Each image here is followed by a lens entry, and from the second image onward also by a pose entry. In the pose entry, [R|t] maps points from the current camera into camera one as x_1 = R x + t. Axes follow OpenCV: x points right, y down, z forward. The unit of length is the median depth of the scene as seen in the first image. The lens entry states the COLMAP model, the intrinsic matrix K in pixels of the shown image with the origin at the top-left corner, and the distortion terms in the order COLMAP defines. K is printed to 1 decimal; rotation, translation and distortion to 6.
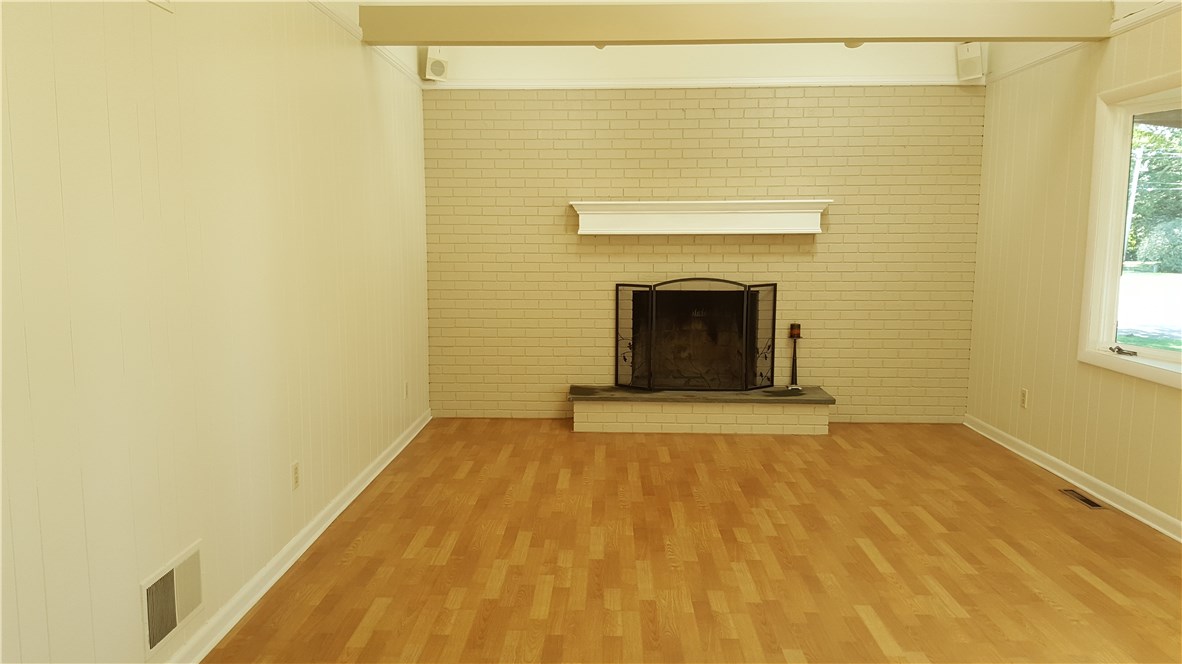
lens RADIAL K [[850.8, 0, 583.4], [0, 850.8, 325.0], [0, 0, 1]] dist [0.190662, -0.310350]
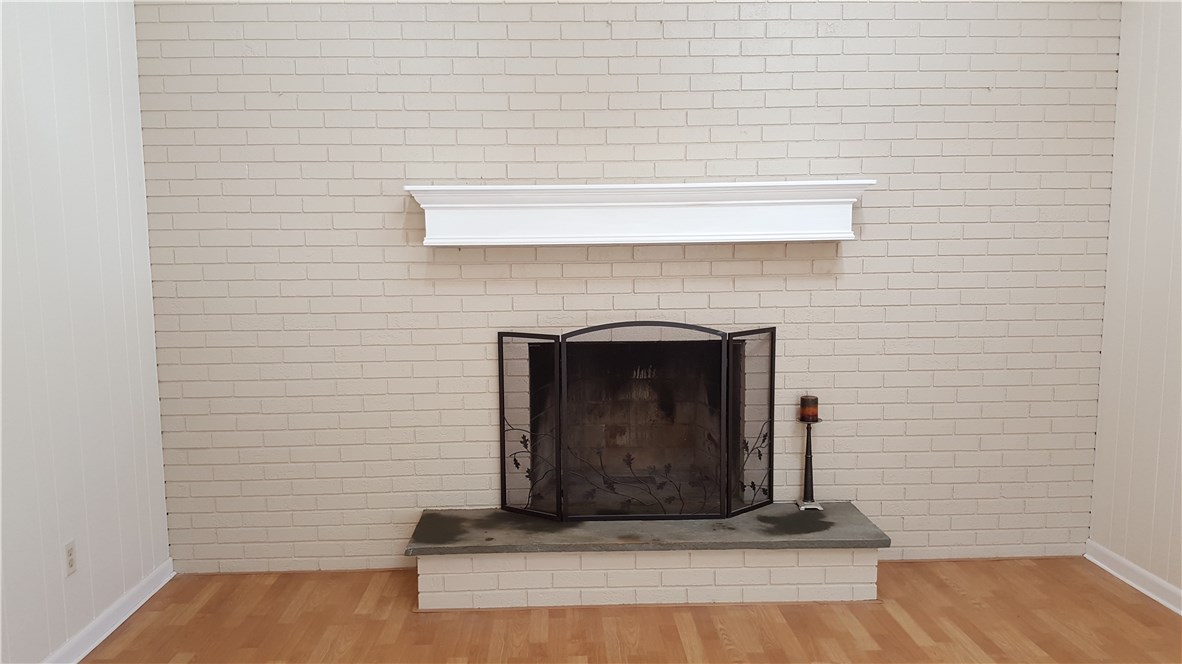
lens RADIAL K [[850.8, 0, 583.4], [0, 850.8, 325.0], [0, 0, 1]] dist [0.190662, -0.310350]
pose [[0.998009, -0.017473, 0.060597, 0.061082], [0.018249, 0.999758, -0.012279, -0.045271], [-0.060368, 0.013361, 0.998087, 0.431444]]
